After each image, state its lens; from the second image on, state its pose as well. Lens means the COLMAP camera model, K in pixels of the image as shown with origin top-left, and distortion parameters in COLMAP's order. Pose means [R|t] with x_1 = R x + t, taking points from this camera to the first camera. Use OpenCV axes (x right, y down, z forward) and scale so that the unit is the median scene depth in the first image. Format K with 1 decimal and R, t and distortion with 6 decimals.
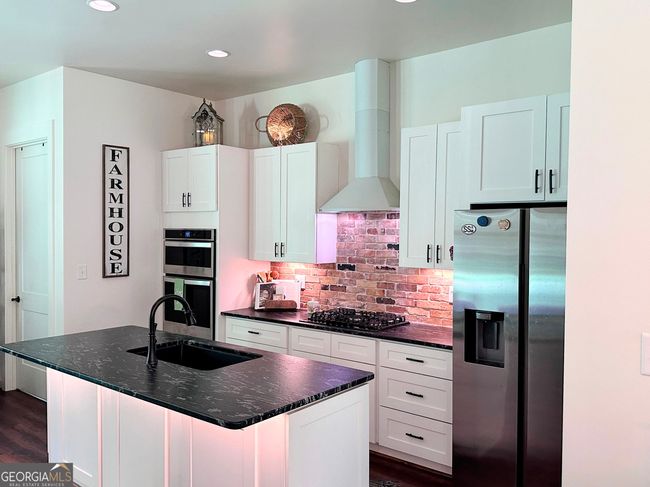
lens RADIAL K [[471.6, 0, 325.0], [0, 471.6, 243.5], [0, 0, 1]] dist [0.157110, -0.232285]
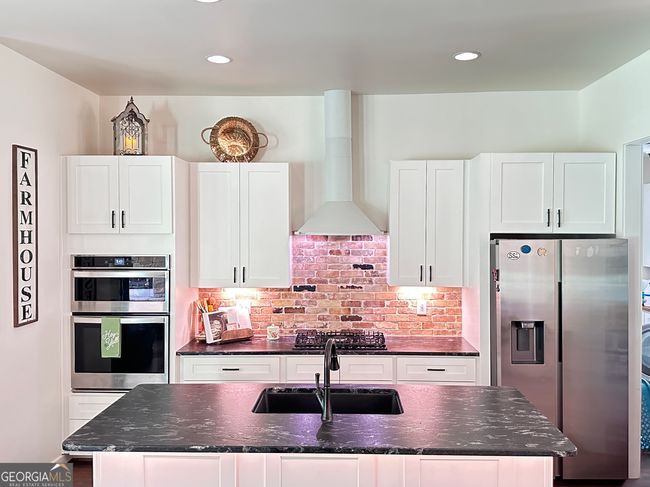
lens RADIAL K [[471.6, 0, 325.0], [0, 471.6, 243.5], [0, 0, 1]] dist [0.157110, -0.232285]
pose [[0.841590, -0.020232, 0.539739, -0.456507], [0.025521, 0.999672, -0.002322, -0.041512], [-0.539514, 0.015729, 0.841830, 0.131478]]
